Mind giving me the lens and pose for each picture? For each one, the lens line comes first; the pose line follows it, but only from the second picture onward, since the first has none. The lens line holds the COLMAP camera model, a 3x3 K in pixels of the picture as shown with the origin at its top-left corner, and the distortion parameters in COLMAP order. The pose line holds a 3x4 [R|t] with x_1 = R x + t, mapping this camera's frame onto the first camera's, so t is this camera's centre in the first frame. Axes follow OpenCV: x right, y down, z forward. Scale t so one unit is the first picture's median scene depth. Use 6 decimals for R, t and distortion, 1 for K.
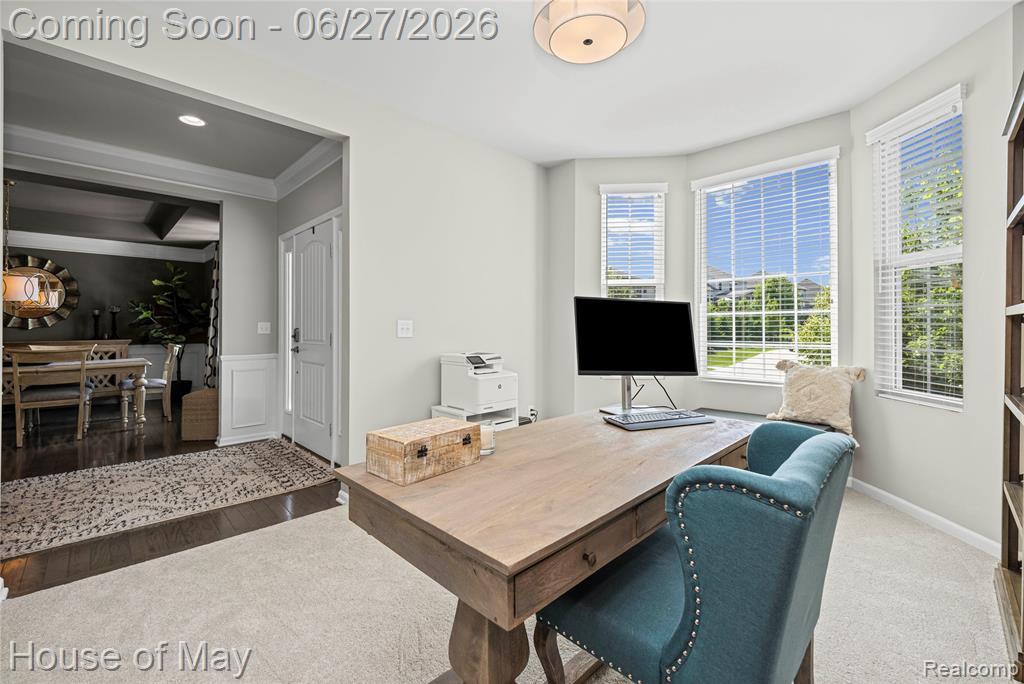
lens RADIAL K [[431.3, 0, 514.8], [0, 431.3, 330.0], [0, 0, 1]] dist [-0.000102, -0.000009]
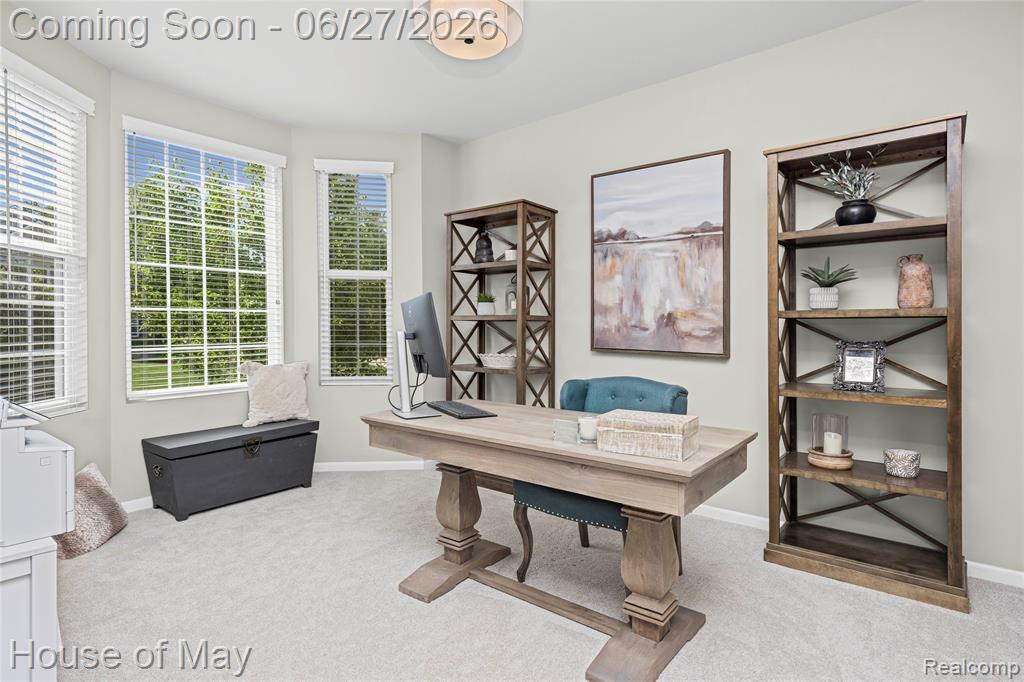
lens RADIAL K [[524.1, 0, 510.2], [0, 524.1, 333.0], [0, 0, 1]] dist [-0.001514, -0.000476]
pose [[-0.104523, -0.009868, 0.994474, -0.547344], [0.010505, 0.999884, 0.011025, 0.000310], [-0.994467, 0.011599, -0.104407, 0.536231]]
